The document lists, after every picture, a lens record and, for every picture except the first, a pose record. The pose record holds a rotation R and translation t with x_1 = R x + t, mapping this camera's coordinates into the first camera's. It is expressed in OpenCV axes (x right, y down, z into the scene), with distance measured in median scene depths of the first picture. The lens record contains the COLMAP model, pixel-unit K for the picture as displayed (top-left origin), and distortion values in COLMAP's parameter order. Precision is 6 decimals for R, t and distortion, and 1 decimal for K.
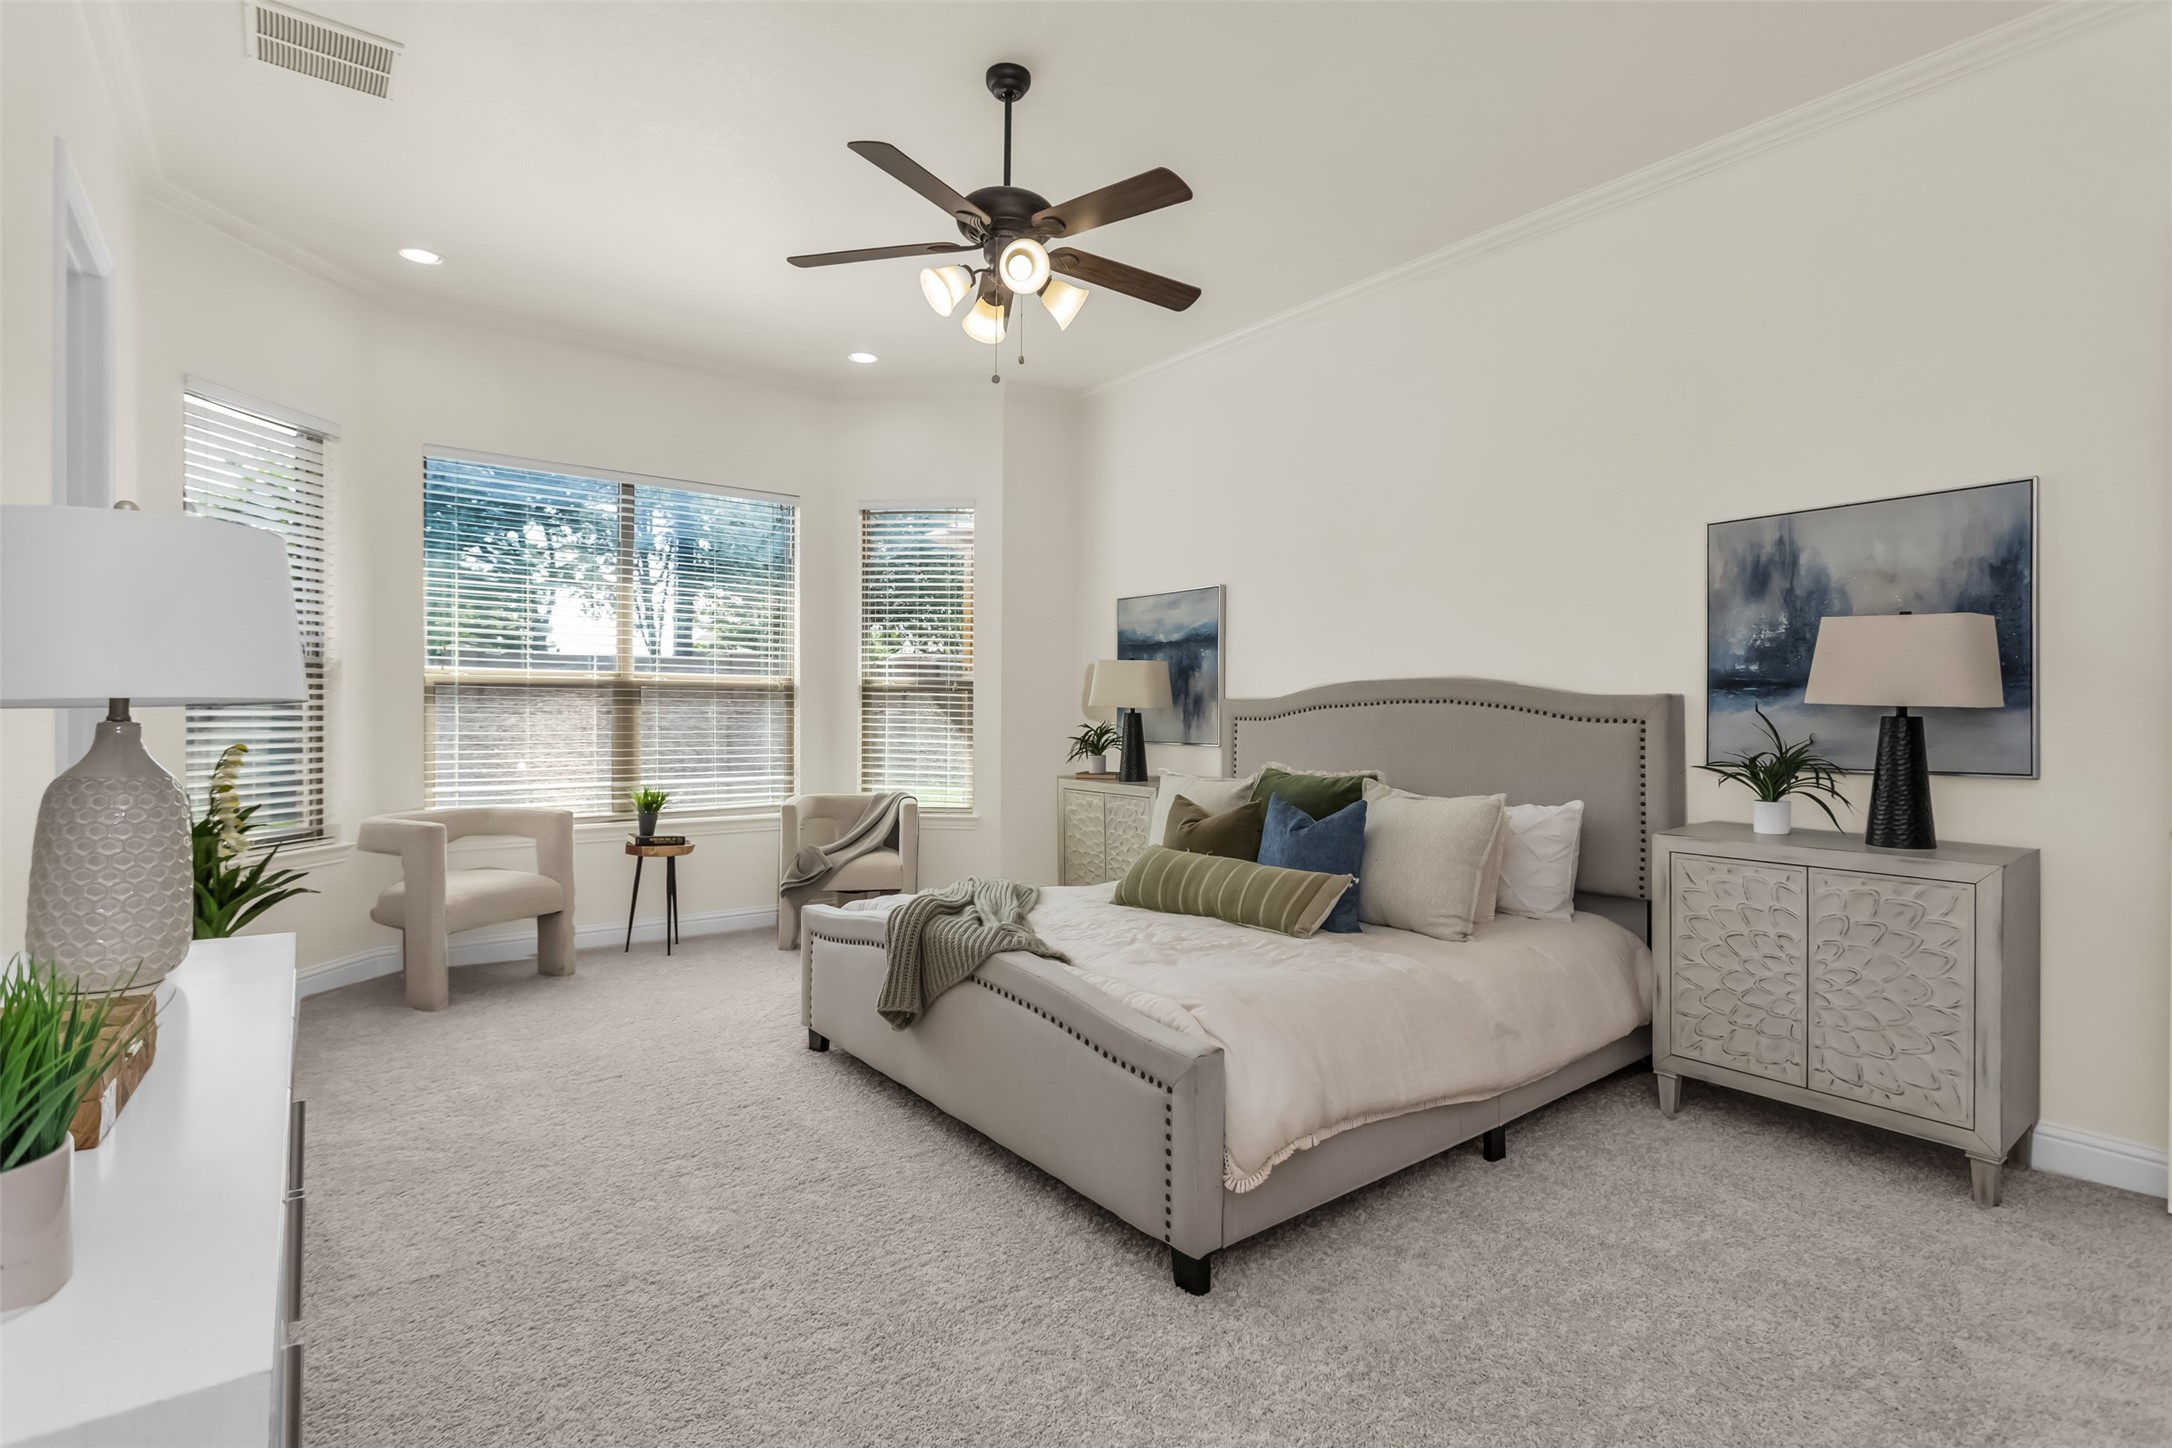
lens RADIAL K [[1037.8, 0, 1083.3], [0, 1037.8, 715.5], [0, 0, 1]] dist [-0.000010, 0.000910]
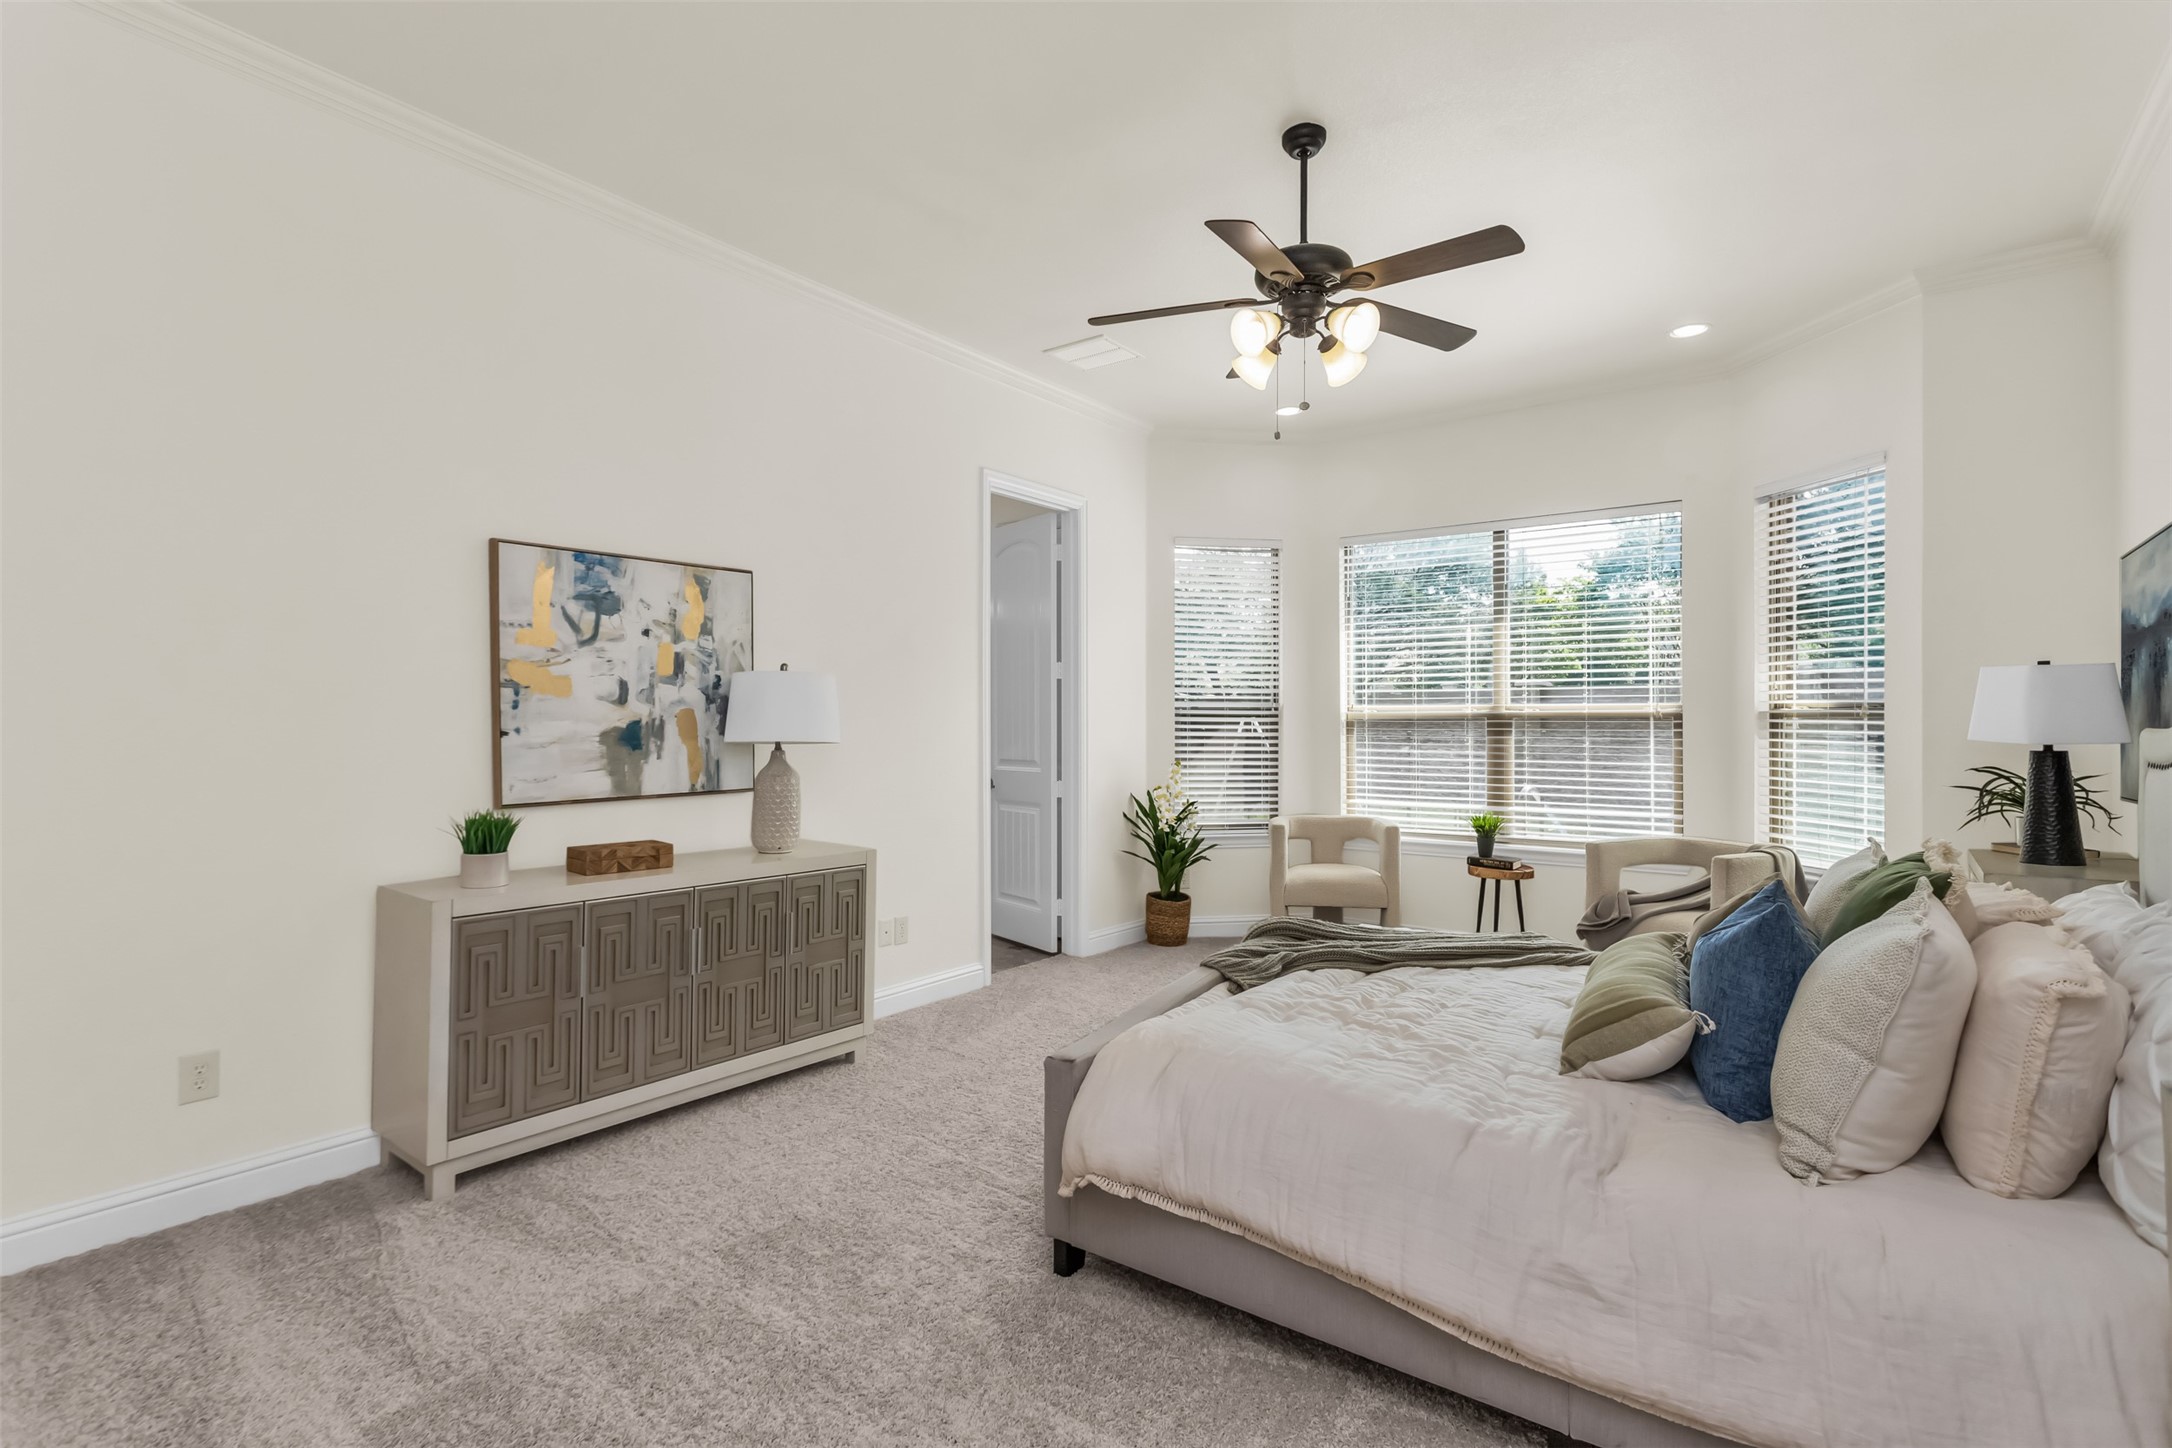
lens RADIAL K [[1037.8, 0, 1079.9], [0, 1037.8, 725.3], [0, 0, 1]] dist [-0.000010, 0.000910]
pose [[0.257992, -0.006089, -0.966128, 0.496686], [-0.003505, 0.999968, -0.007238, -0.011465], [0.966141, 0.005253, 0.257962, 0.298930]]
